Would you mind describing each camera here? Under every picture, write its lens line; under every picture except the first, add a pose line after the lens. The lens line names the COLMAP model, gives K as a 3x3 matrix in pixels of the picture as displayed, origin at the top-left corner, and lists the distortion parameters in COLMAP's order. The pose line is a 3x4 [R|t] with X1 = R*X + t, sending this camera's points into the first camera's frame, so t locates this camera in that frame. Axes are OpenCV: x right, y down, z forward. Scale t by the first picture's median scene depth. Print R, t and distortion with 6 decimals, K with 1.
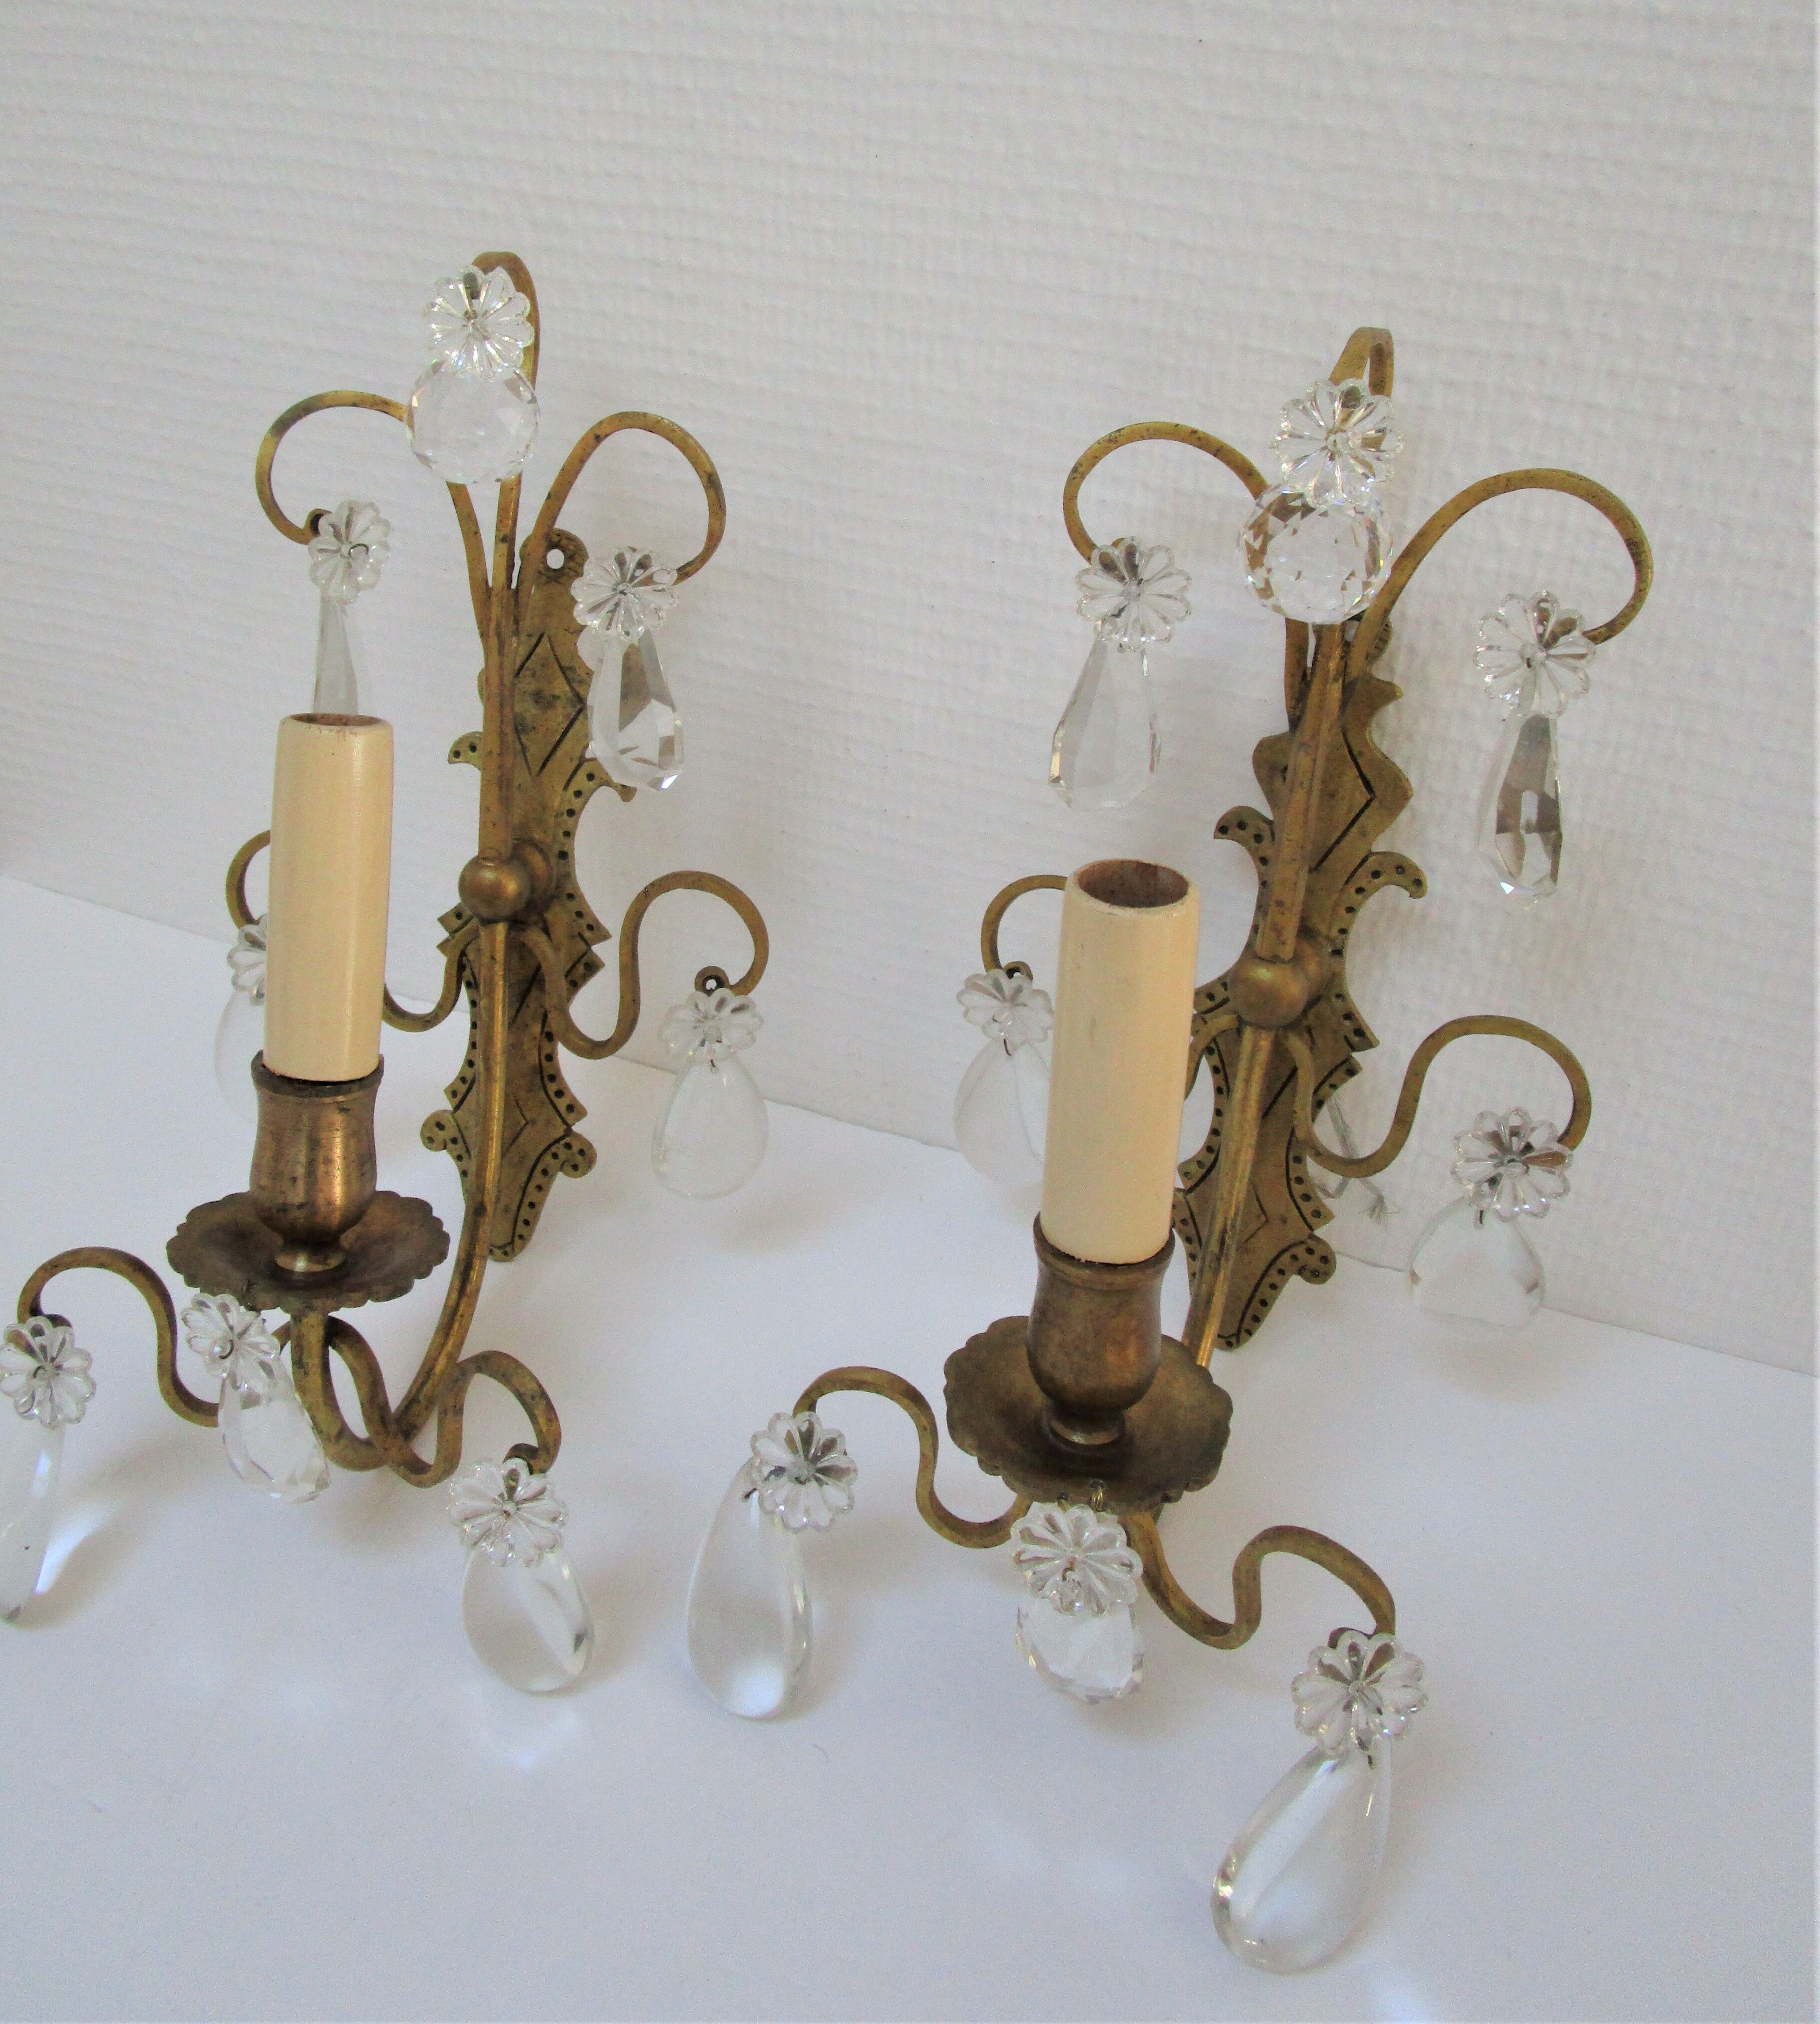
lens RADIAL K [[1764.2, 0, 876.4], [0, 1764.2, 716.2], [0, 0, 1]] dist [-0.031393, 0.015944]
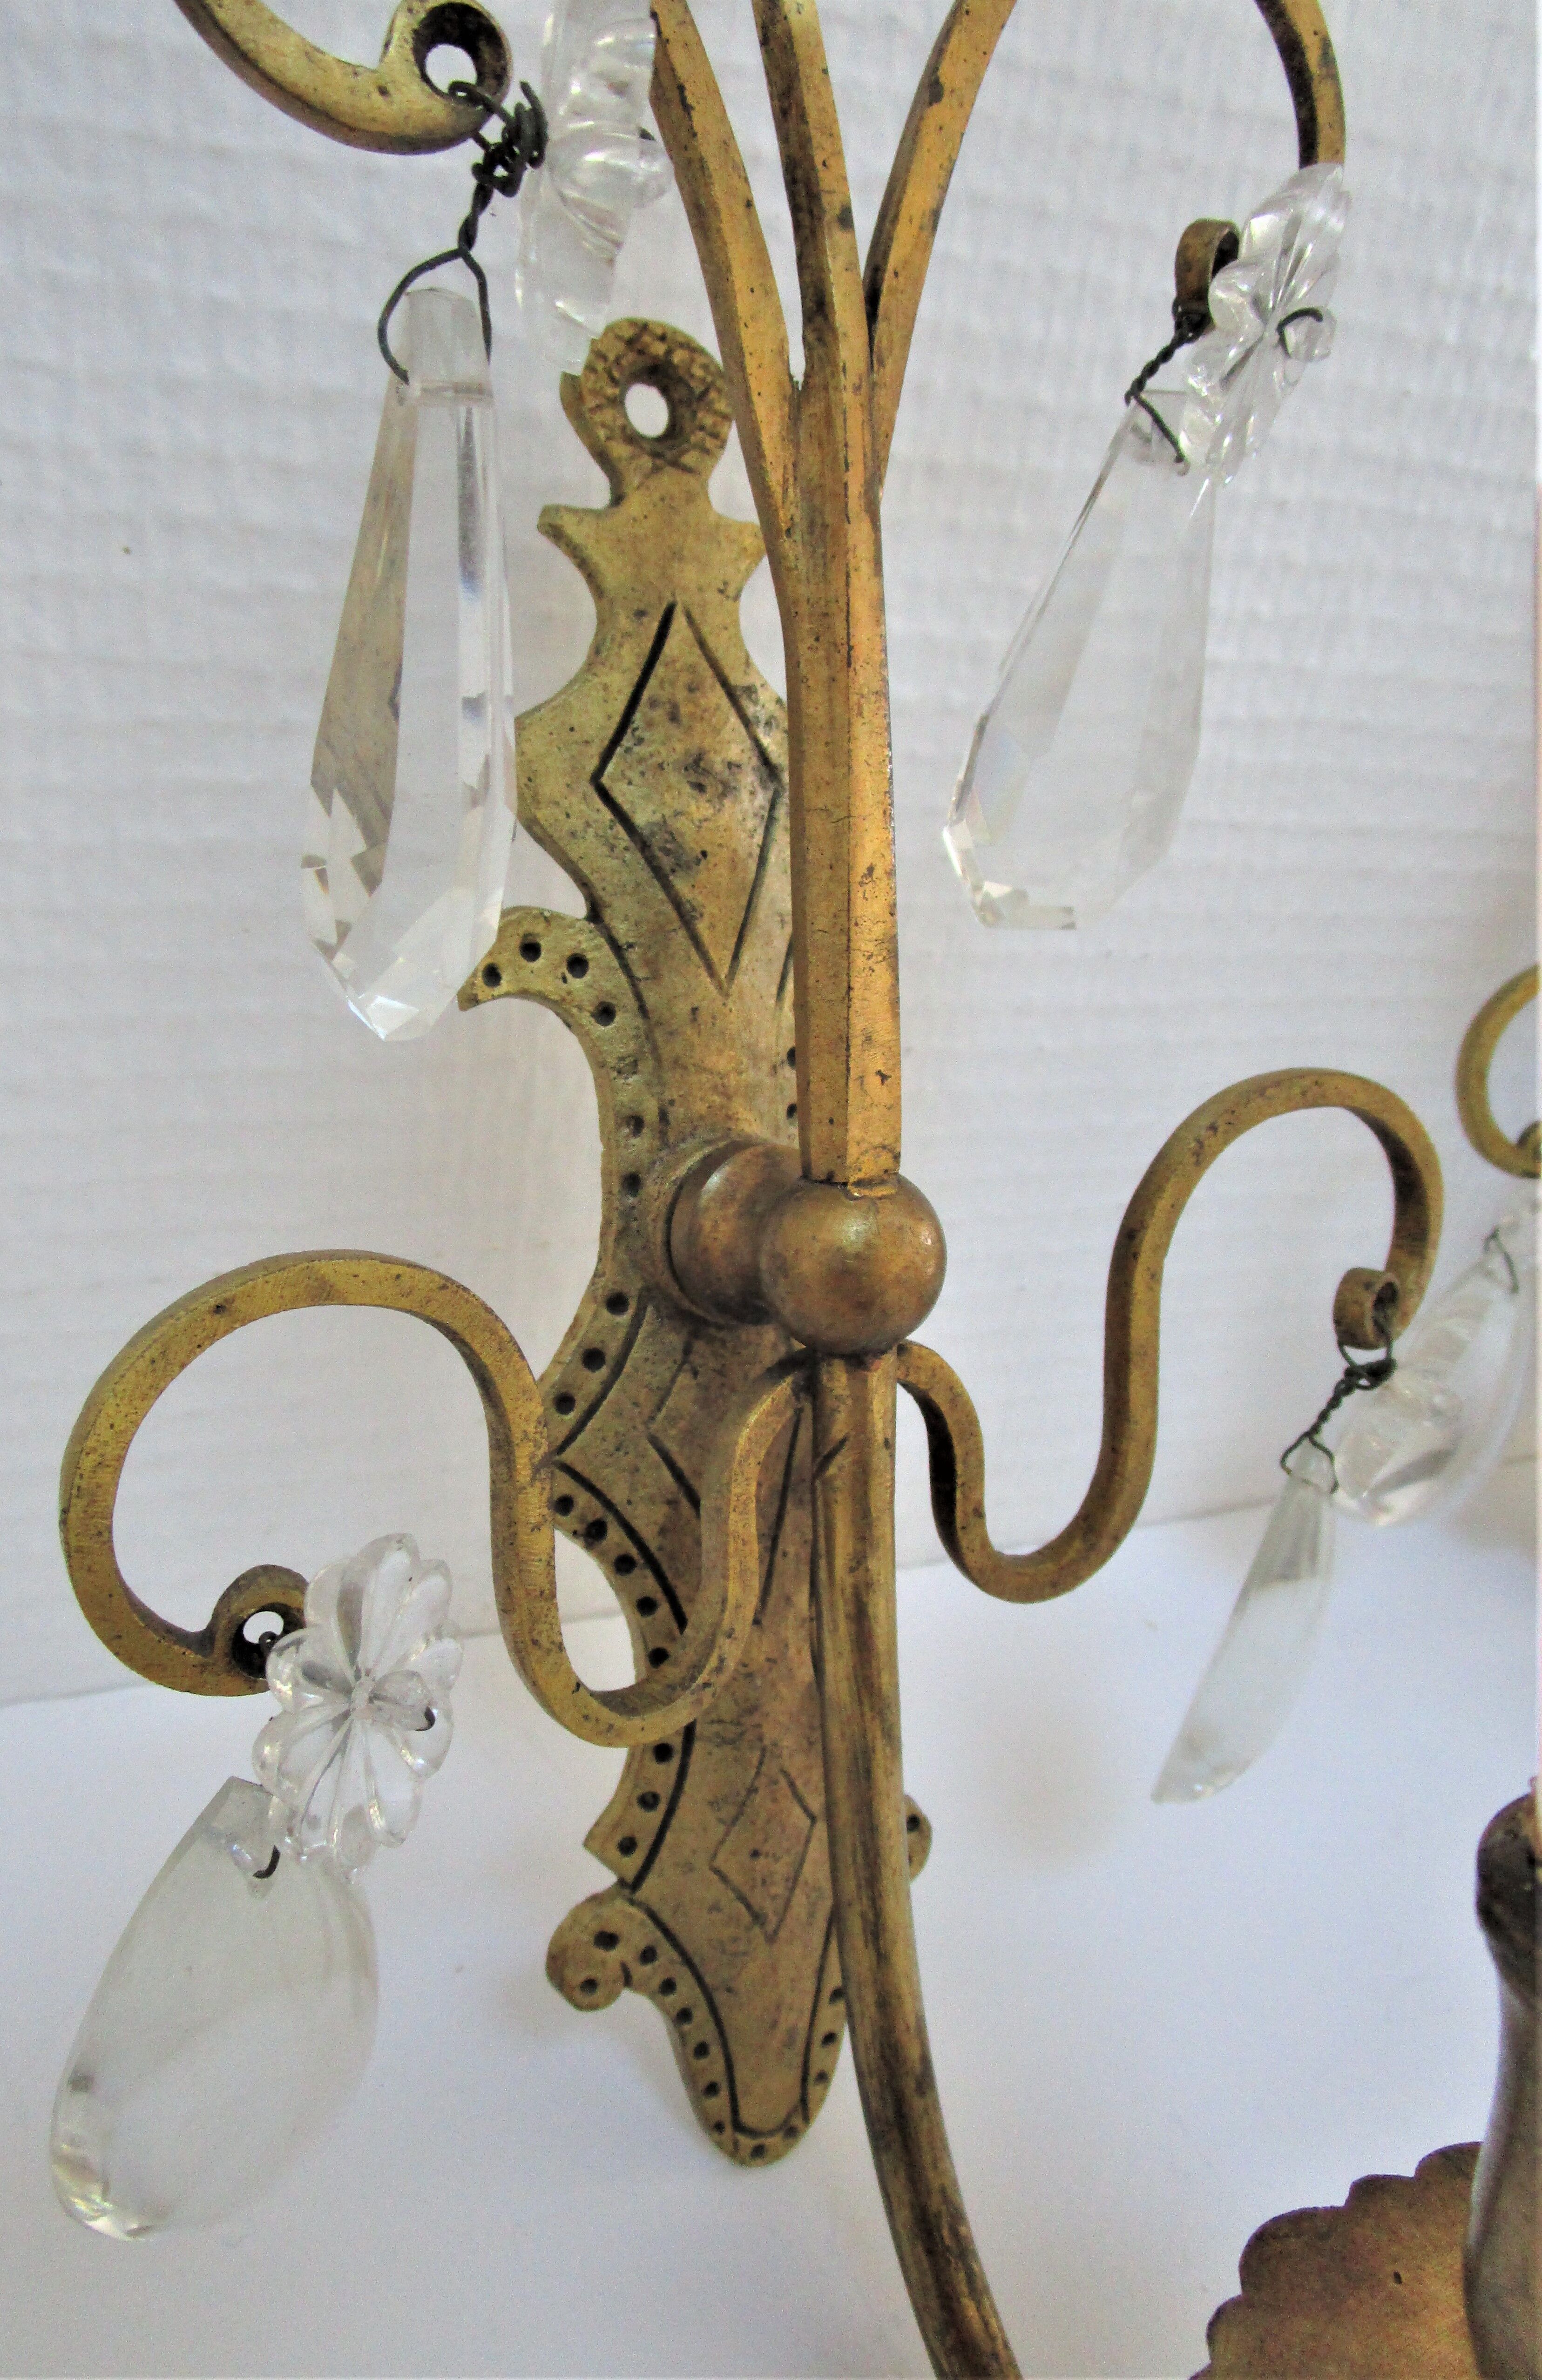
lens RADIAL K [[1691.4, 0, 634.2], [0, 1691.4, 1167.5], [0, 0, 1]] dist [-0.032163, 0.004070]
pose [[0.755602, -0.245658, 0.607221, -0.483959], [0.220150, 0.968327, 0.117802, 0.028108], [-0.616928, 0.044668, 0.785751, 0.787812]]
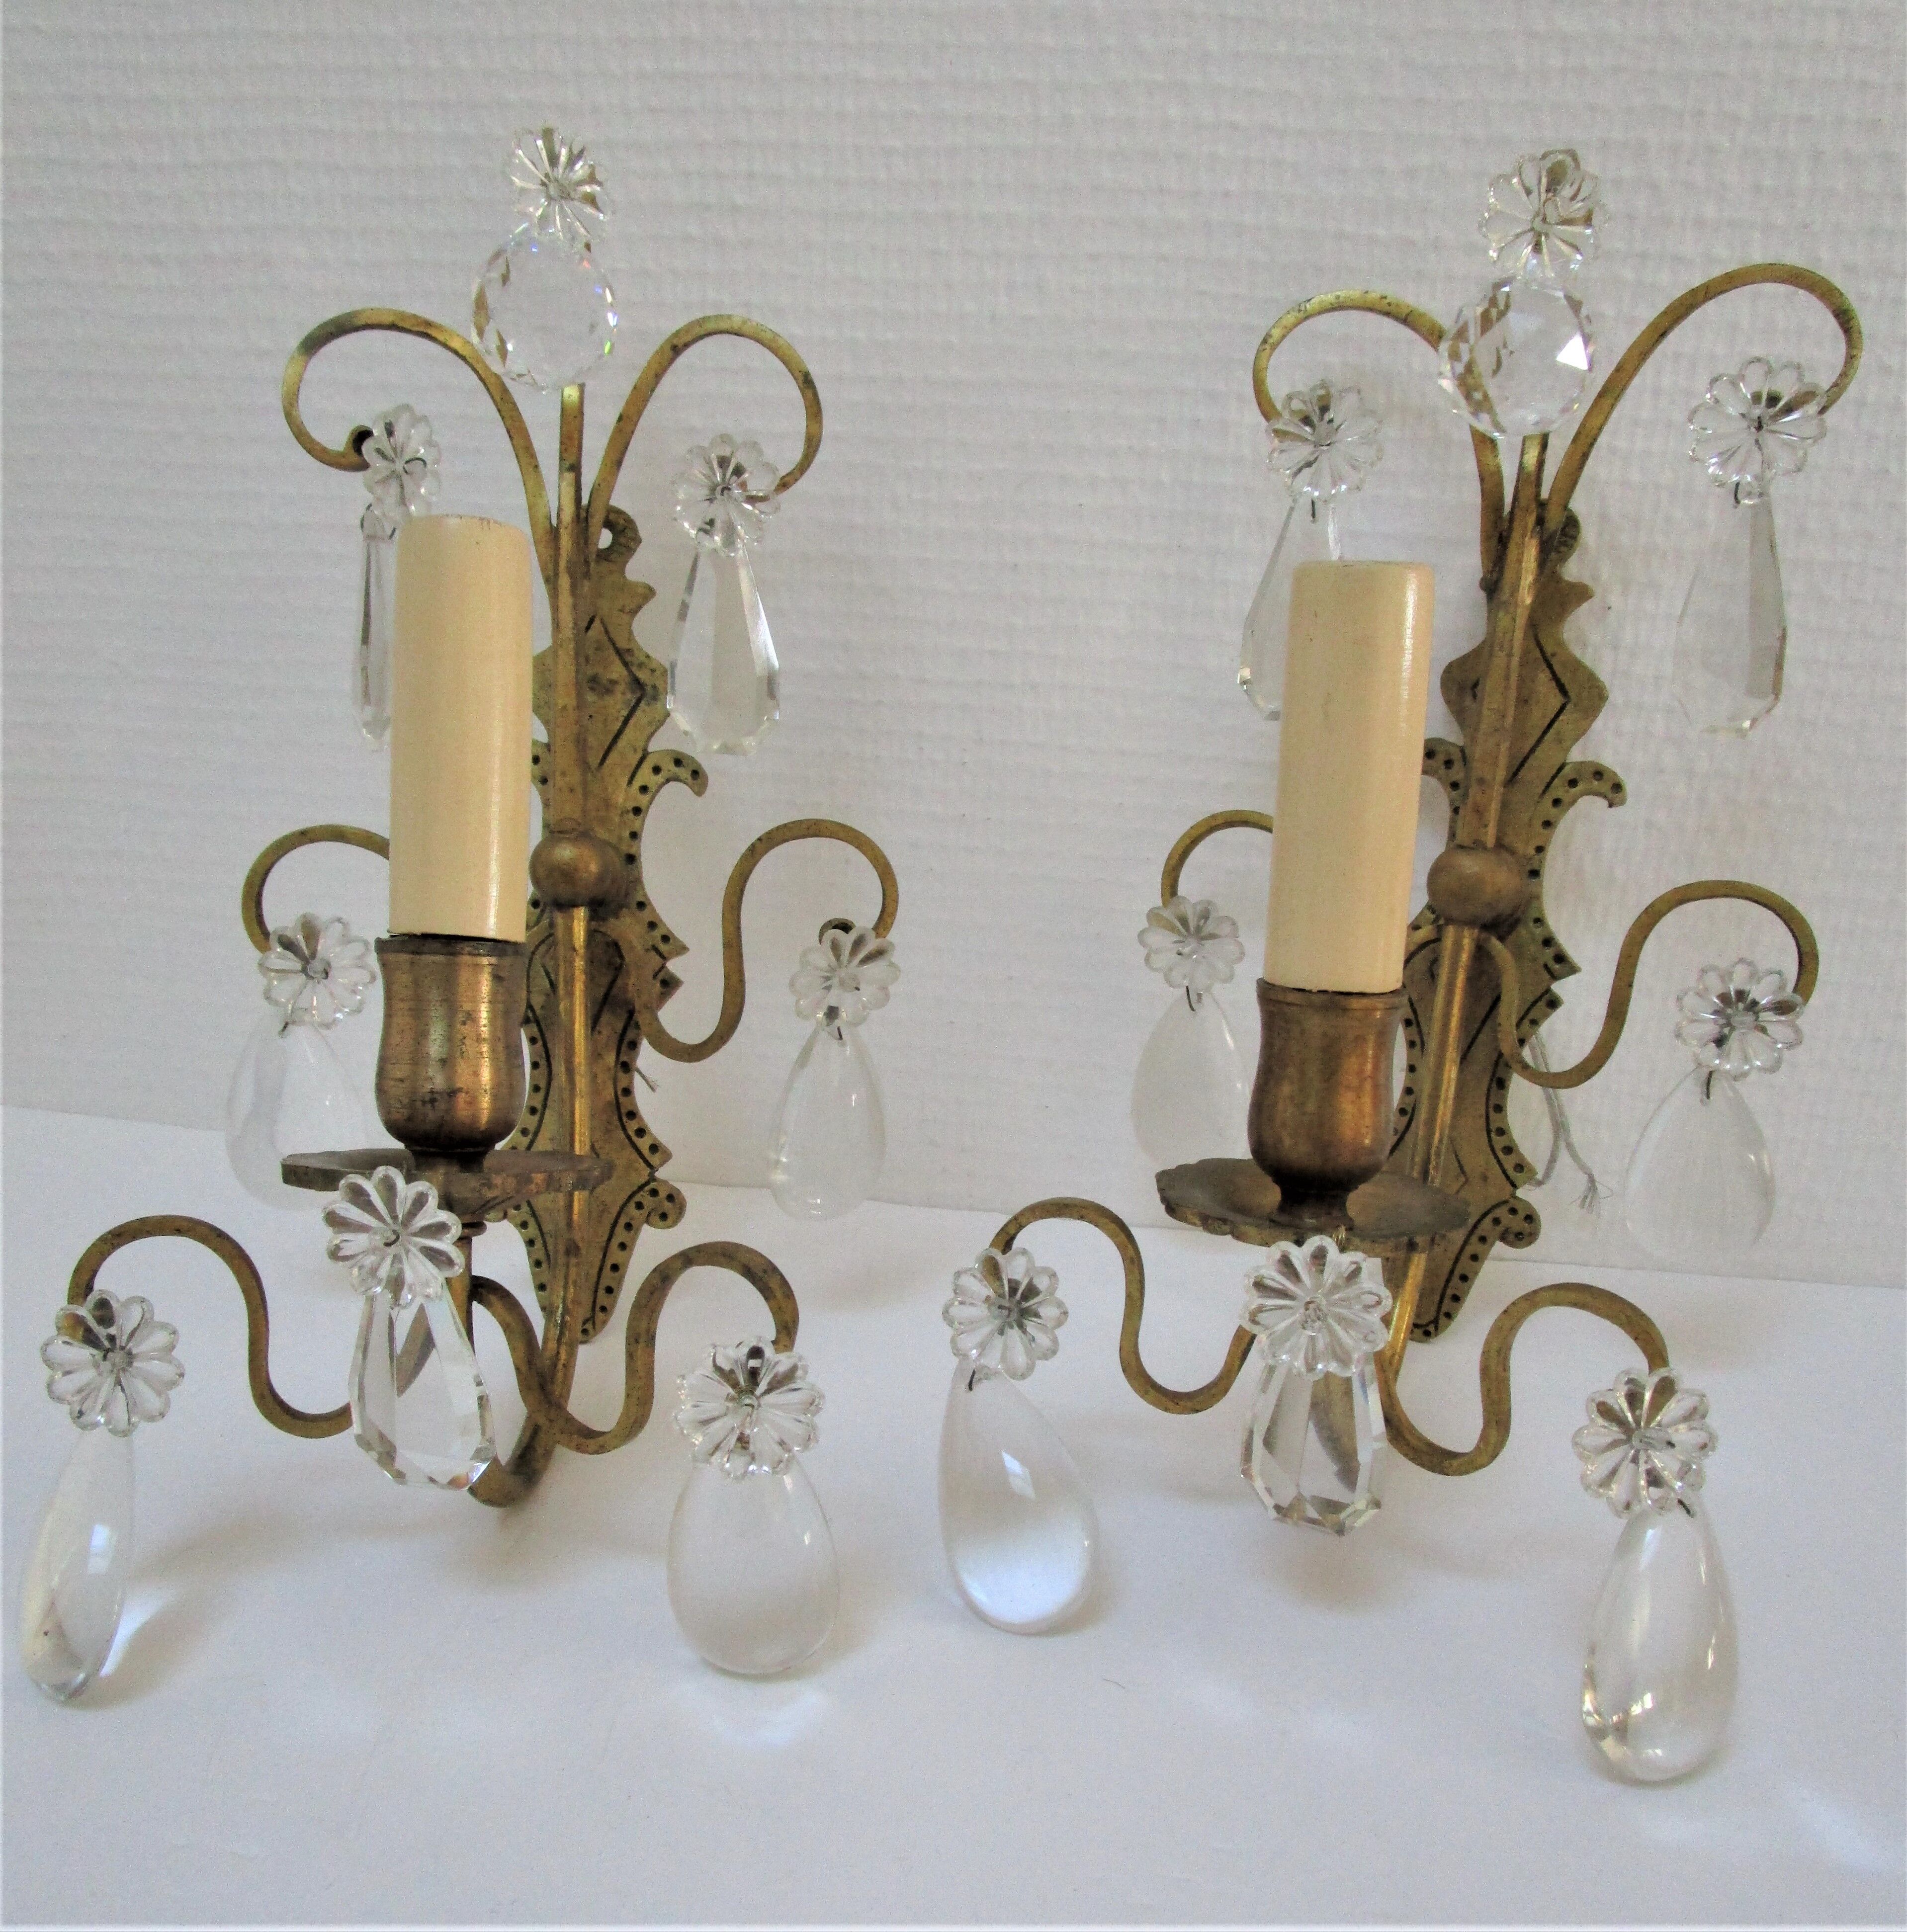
lens RADIAL K [[1771.1, 0, 966.1], [0, 1771.1, 1051.9], [0, 0, 1]] dist [-0.027798, 0.007436]
pose [[0.977444, -0.071750, 0.198634, -0.215914], [0.093862, 0.990114, -0.104231, 0.314288], [-0.189191, 0.120524, 0.974516, 0.110547]]
